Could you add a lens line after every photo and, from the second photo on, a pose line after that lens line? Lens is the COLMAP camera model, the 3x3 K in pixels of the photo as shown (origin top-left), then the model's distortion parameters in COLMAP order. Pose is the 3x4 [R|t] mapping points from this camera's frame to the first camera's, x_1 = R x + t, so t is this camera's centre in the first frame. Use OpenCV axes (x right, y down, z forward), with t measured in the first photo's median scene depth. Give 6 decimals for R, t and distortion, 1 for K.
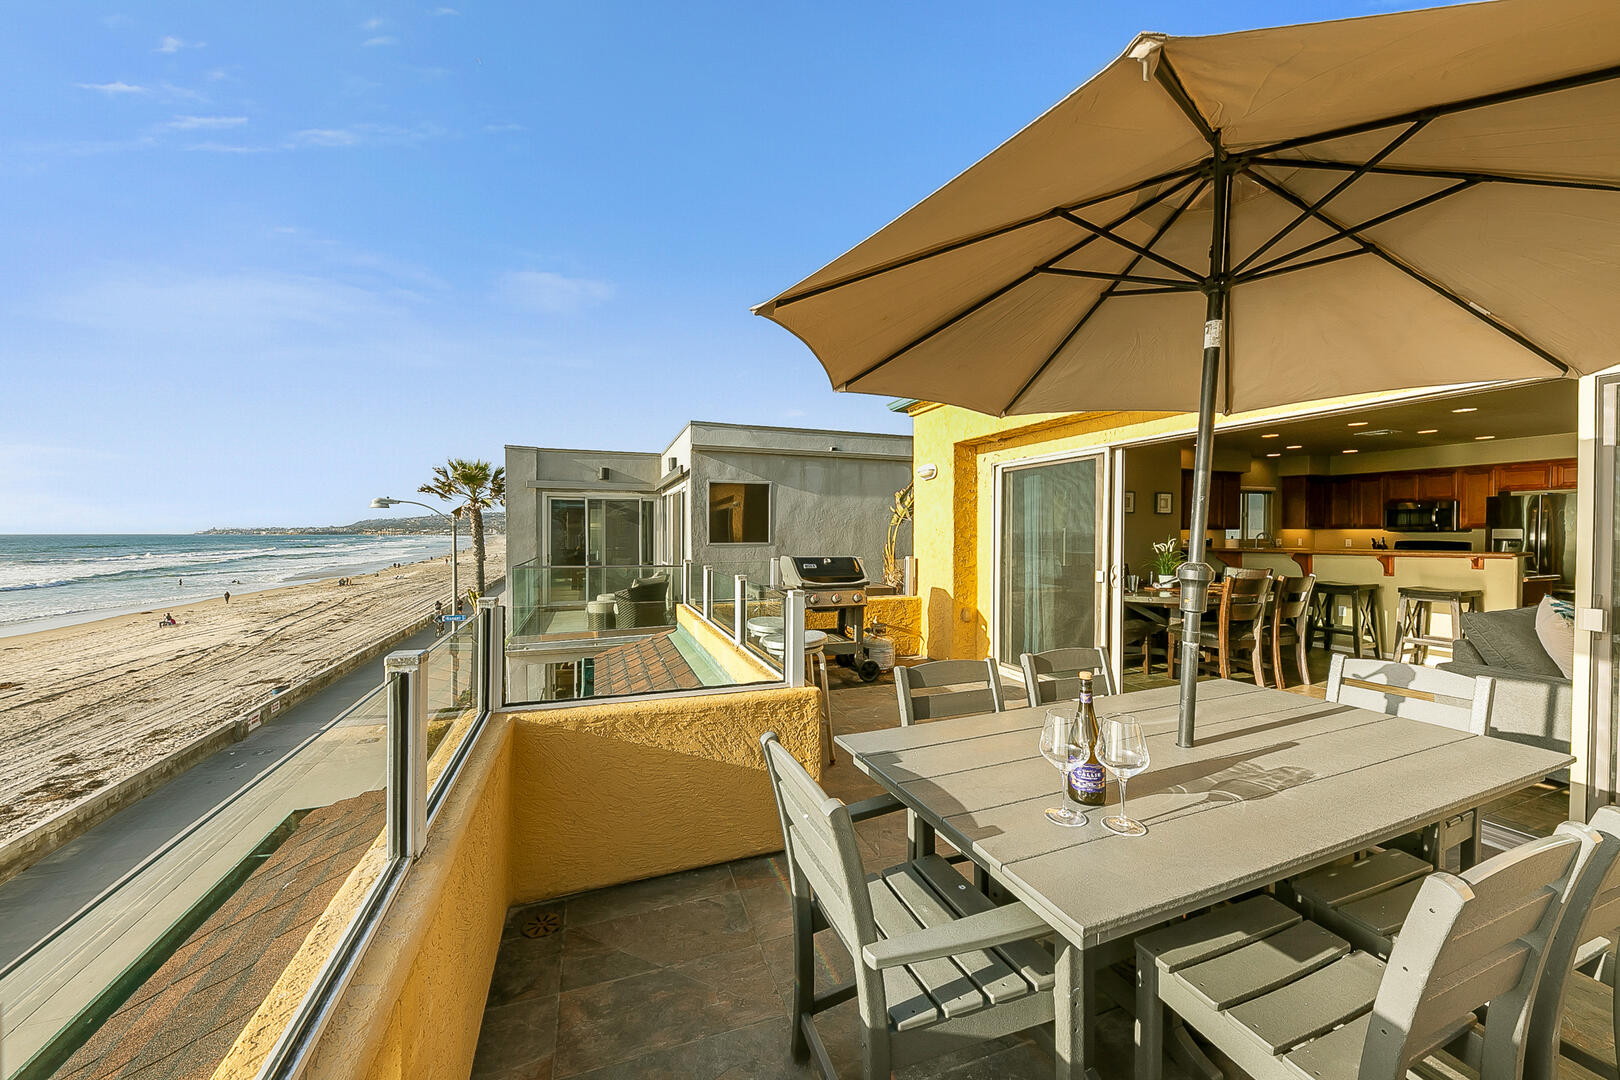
lens RADIAL K [[570.8, 0, 804.7], [0, 570.8, 542.5], [0, 0, 1]] dist [0.005218, -0.003696]
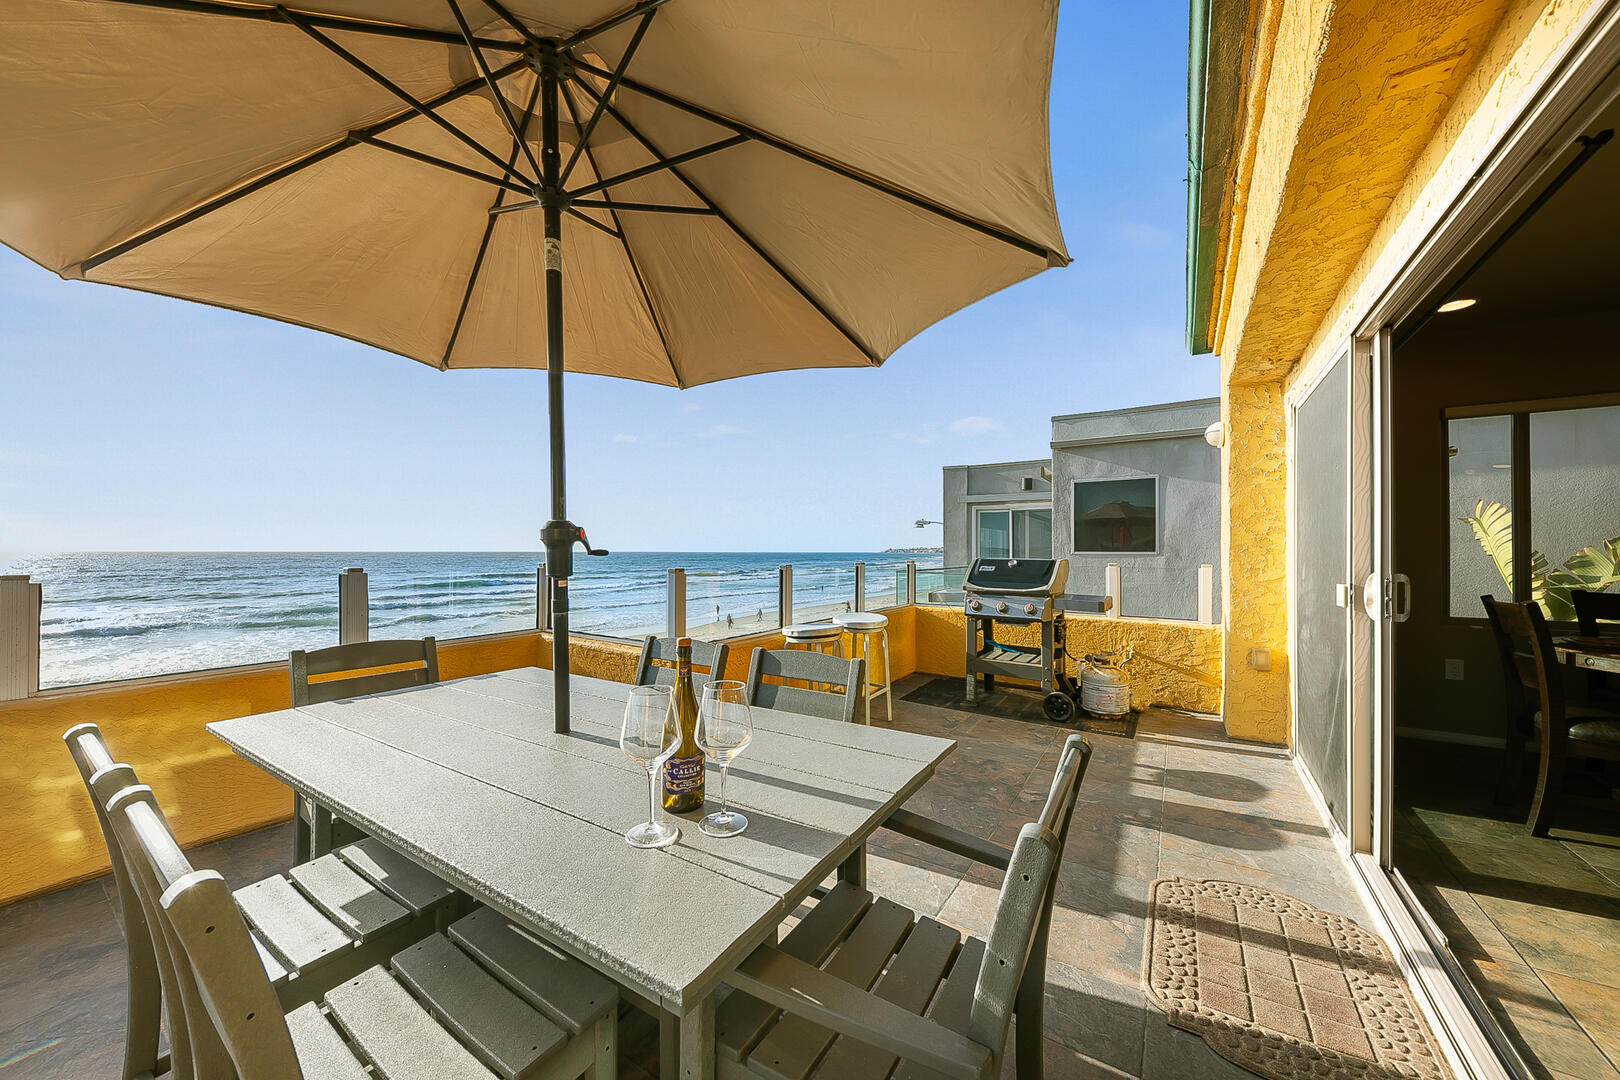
lens RADIAL K [[570.8, 0, 803.0], [0, 570.8, 546.7], [0, 0, 1]] dist [0.005218, -0.003696]
pose [[0.589761, -0.003432, -0.807571, 0.296852], [-0.017174, 0.999712, -0.016791, 0.015124], [0.807395, 0.023772, 0.589532, 0.144964]]
